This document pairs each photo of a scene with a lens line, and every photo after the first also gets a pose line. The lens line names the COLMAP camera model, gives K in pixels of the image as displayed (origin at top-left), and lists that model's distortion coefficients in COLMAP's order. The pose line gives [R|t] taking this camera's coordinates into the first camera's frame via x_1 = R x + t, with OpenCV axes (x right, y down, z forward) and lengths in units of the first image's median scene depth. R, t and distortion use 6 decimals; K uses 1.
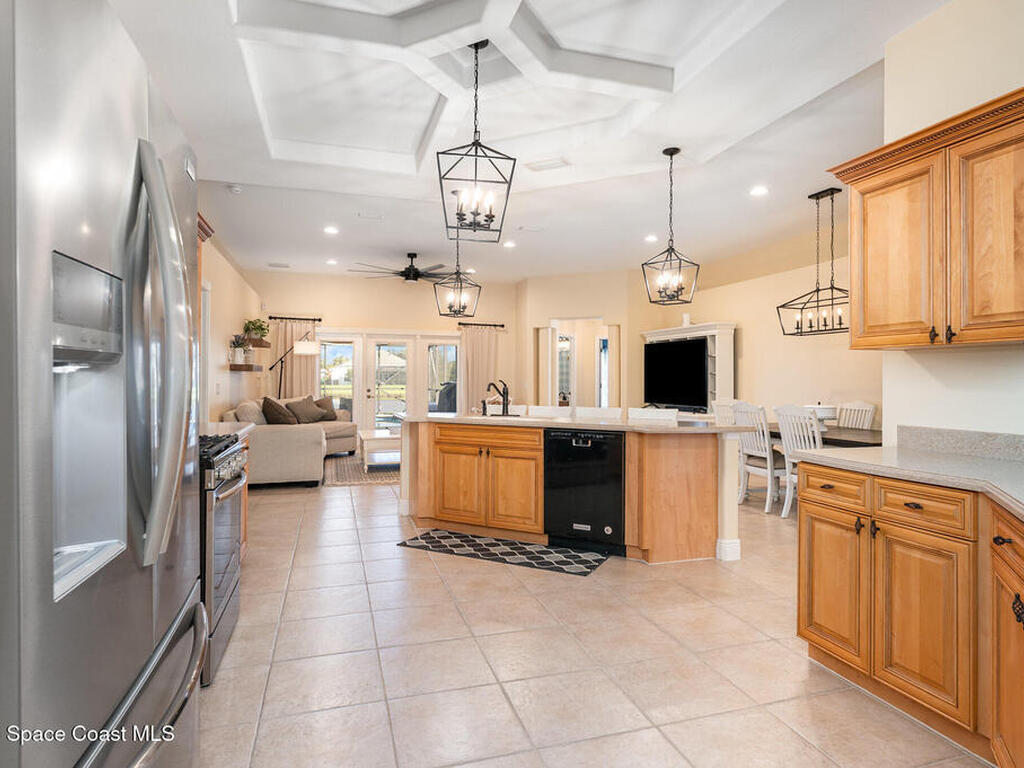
lens RADIAL K [[567.1, 0, 504.0], [0, 567.1, 381.9], [0, 0, 1]] dist [-0.014647, -0.000405]
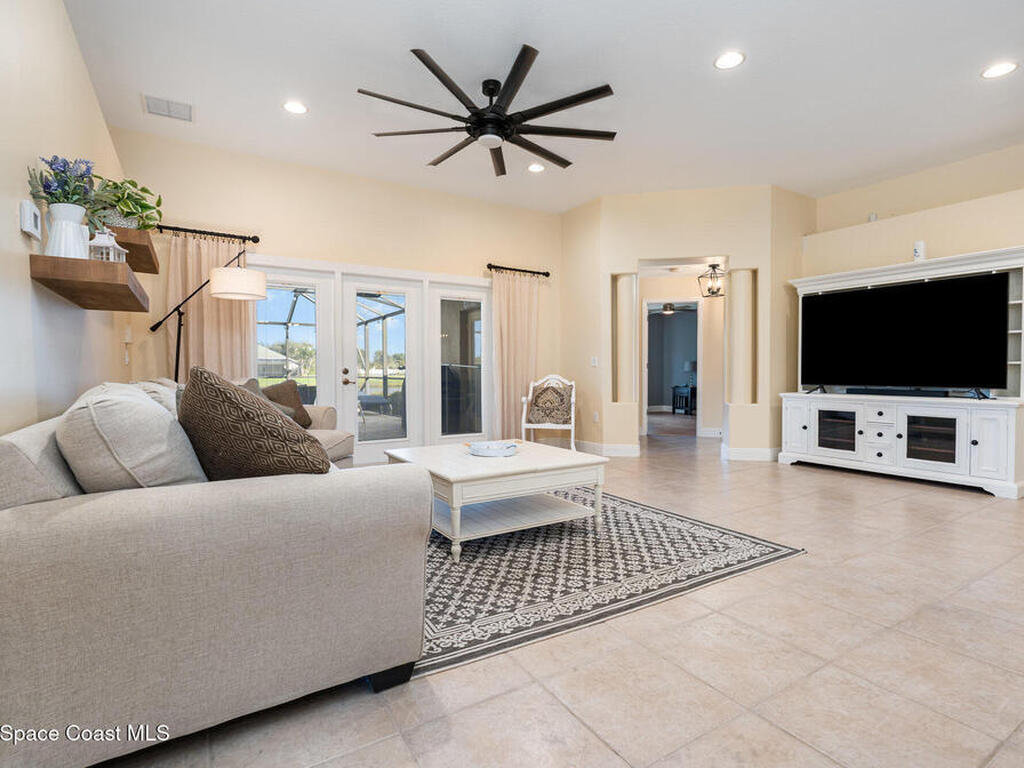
lens RADIAL K [[519.1, 0, 516.6], [0, 519.1, 389.3], [0, 0, 1]] dist [-0.000903, 0.000133]
pose [[0.968033, -0.013564, 0.250457, -0.214946], [0.006075, 0.999512, 0.030649, 0.019275], [-0.250750, -0.028148, 0.967642, 0.467620]]
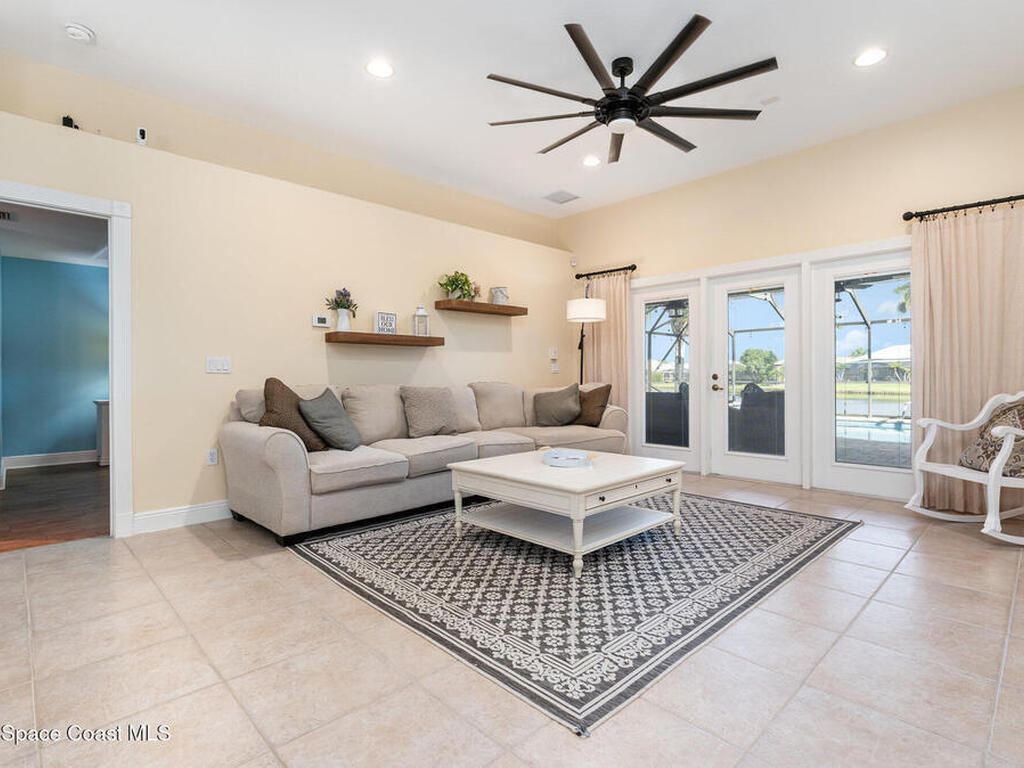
lens RADIAL K [[519.1, 0, 518.4], [0, 519.1, 382.0], [0, 0, 1]] dist [-0.000903, 0.000133]
pose [[0.452032, 0.002356, -0.891998, 0.144277], [0.003777, 0.999982, 0.004556, 0.018259], [0.891994, -0.005428, 0.452016, 0.625655]]
